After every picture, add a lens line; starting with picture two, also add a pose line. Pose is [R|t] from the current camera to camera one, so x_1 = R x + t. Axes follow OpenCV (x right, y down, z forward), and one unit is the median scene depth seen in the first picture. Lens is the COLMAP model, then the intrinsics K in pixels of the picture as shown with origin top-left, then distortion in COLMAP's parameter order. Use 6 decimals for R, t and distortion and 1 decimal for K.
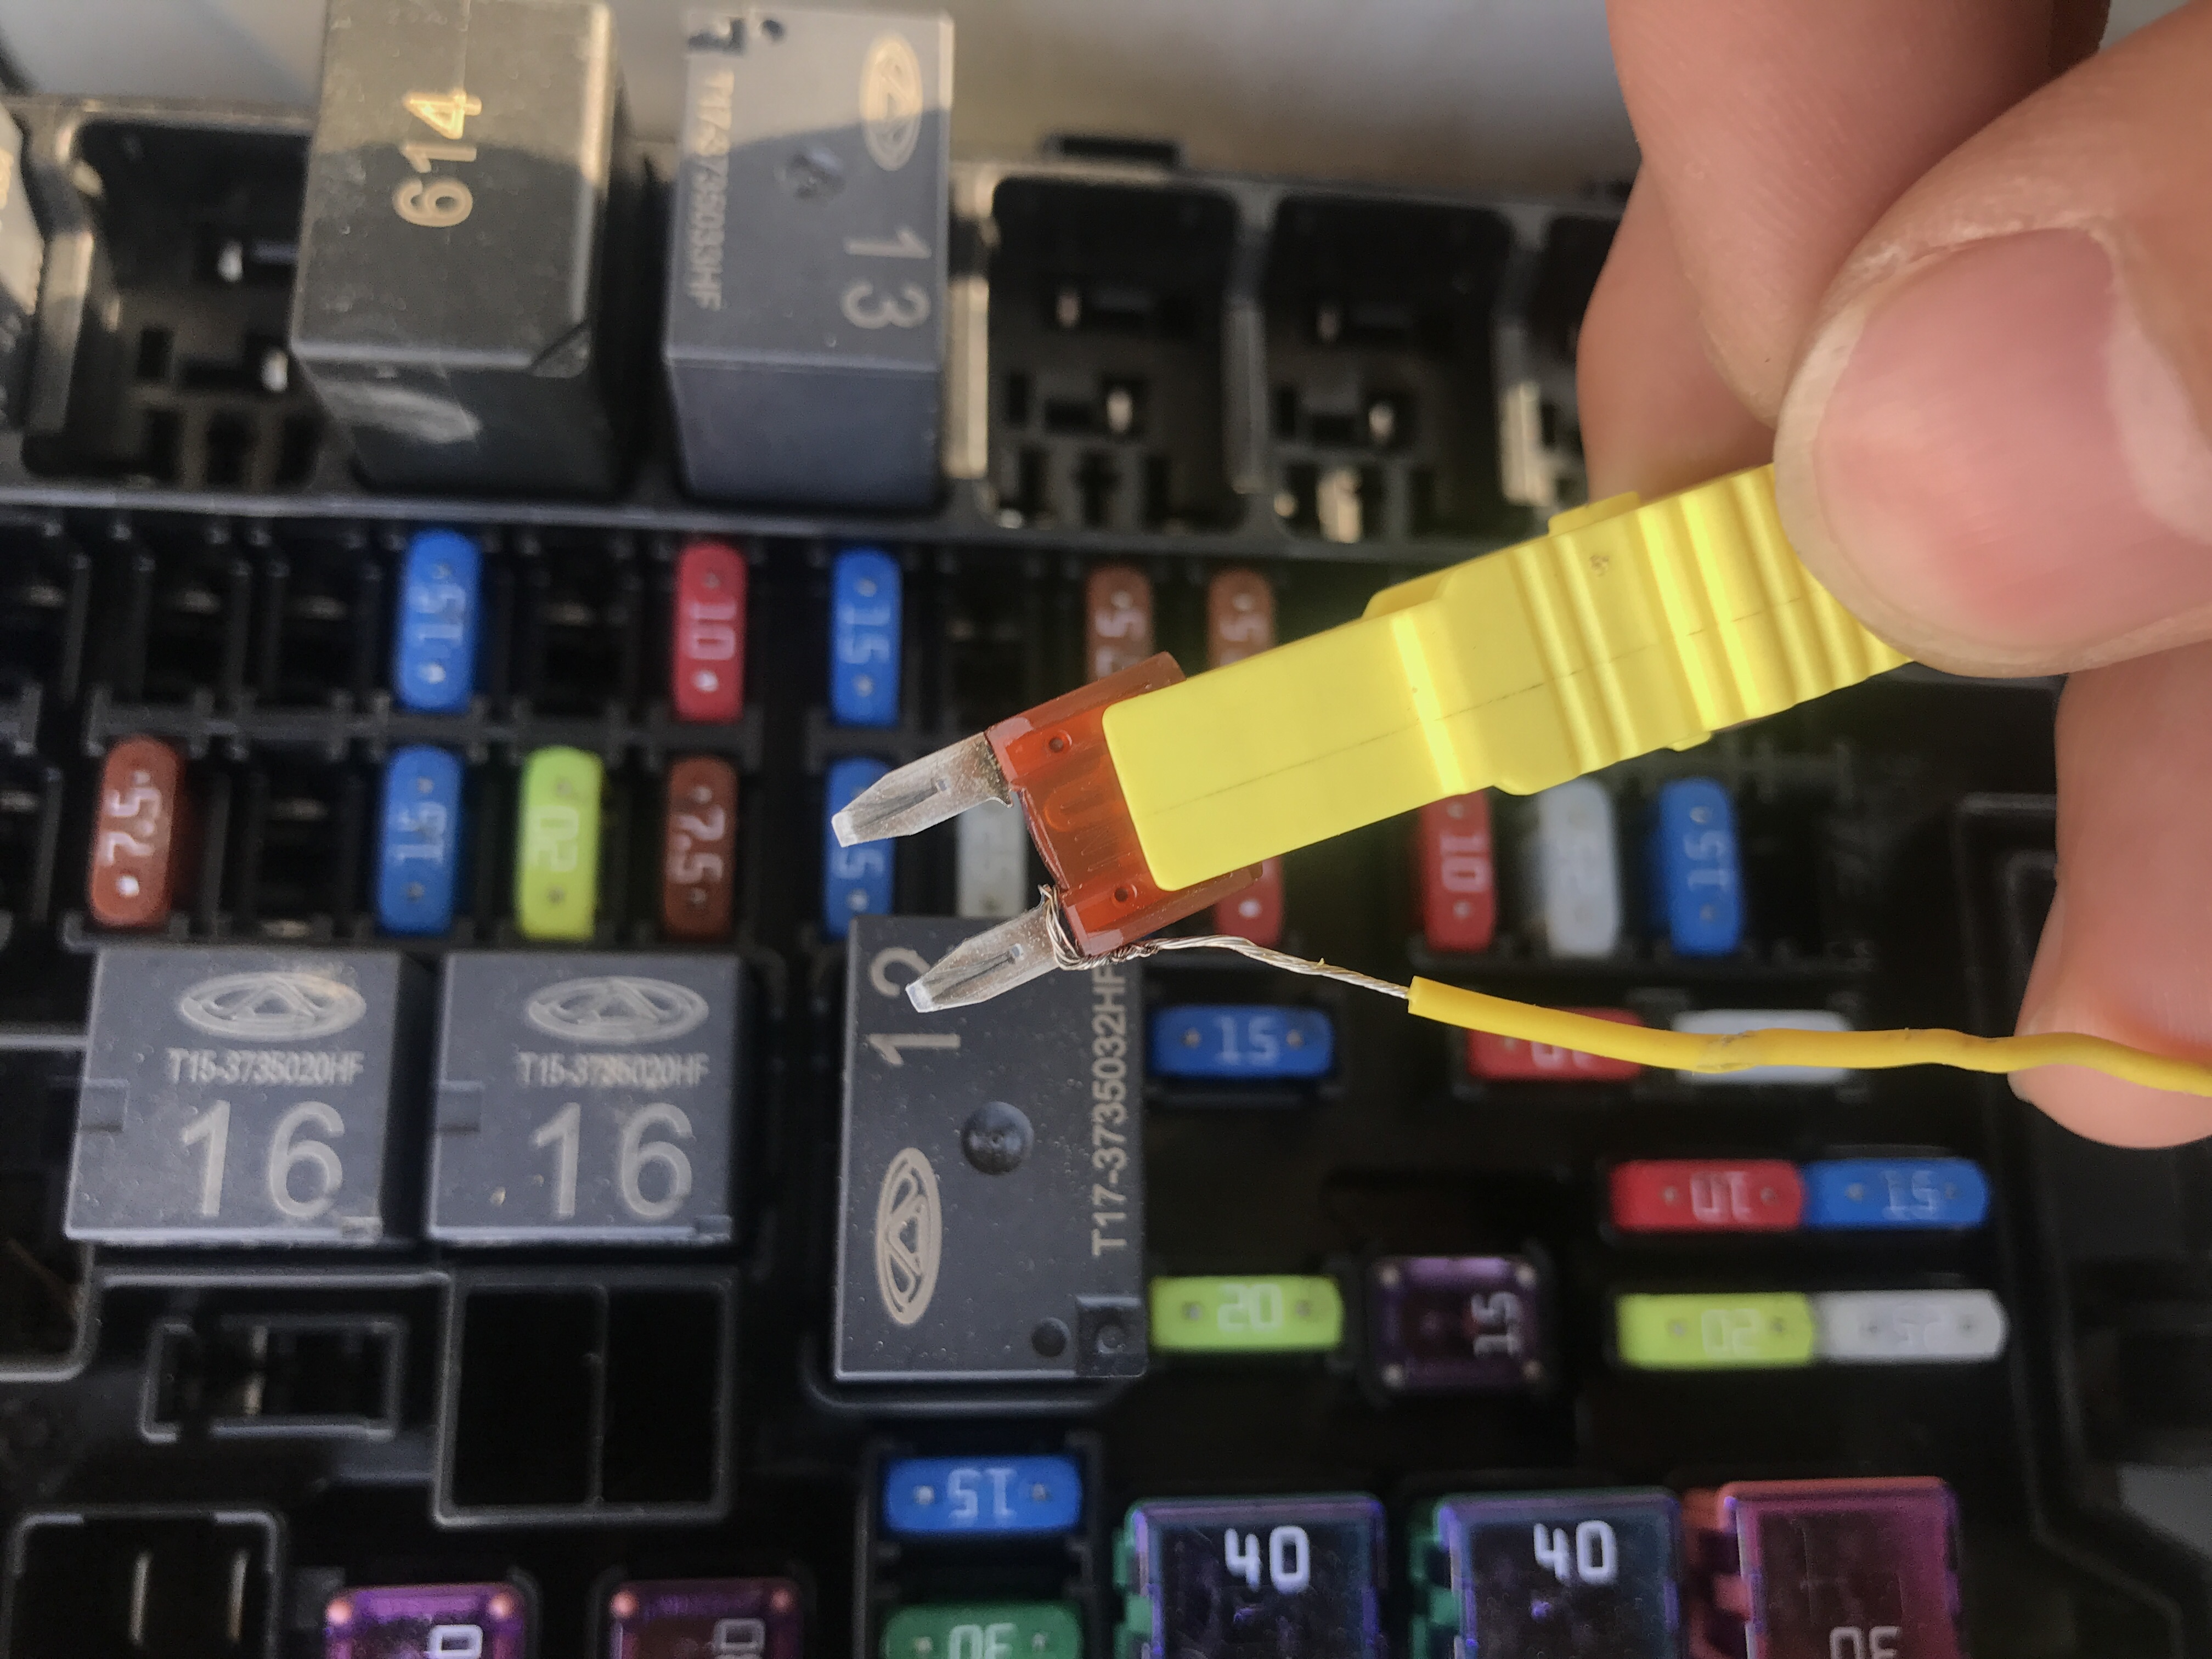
lens RADIAL K [[1837.4, 0, 1076.6], [0, 1837.4, 784.6], [0, 0, 1]] dist [-0.005014, -0.052931]
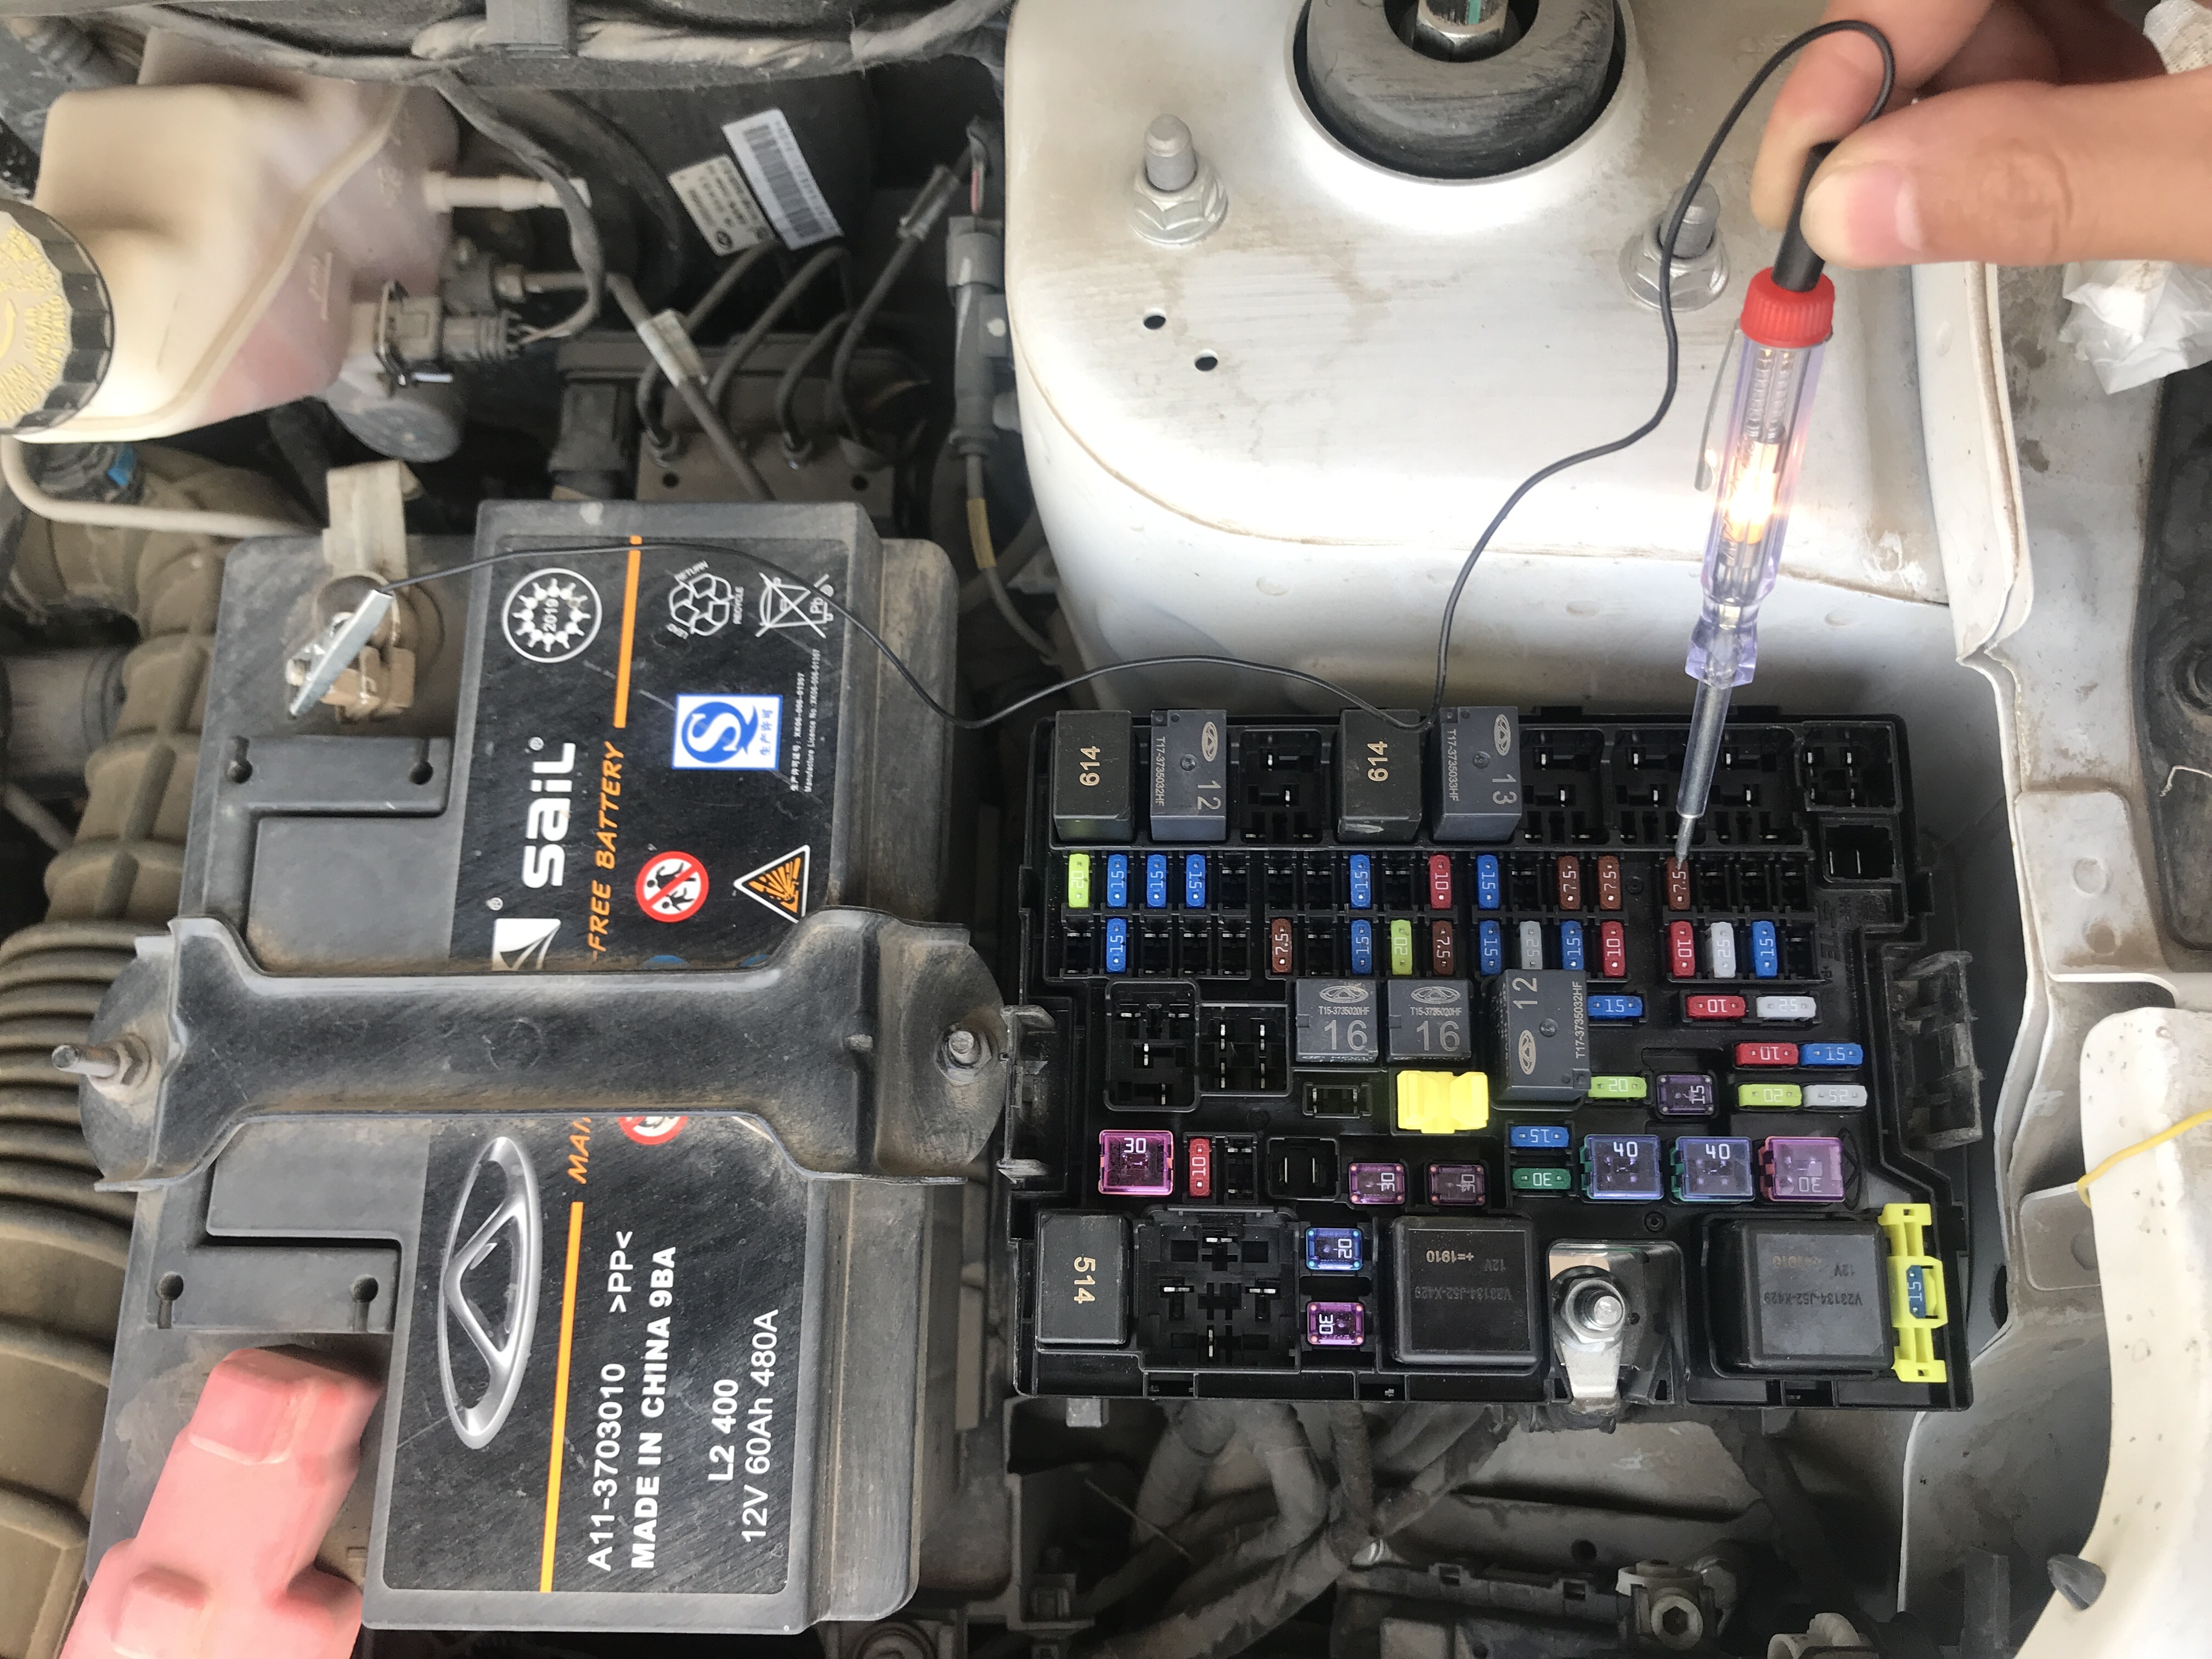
lens RADIAL K [[1674.9, 0, 1120.7], [0, 1674.9, 828.4], [0, 0, 1]] dist [0.086448, -0.223699]
pose [[0.984780, -0.023703, -0.172184, -0.270184], [0.024047, 0.999711, -0.000086, -0.212831], [0.172136, -0.004056, 0.985065, -2.283587]]
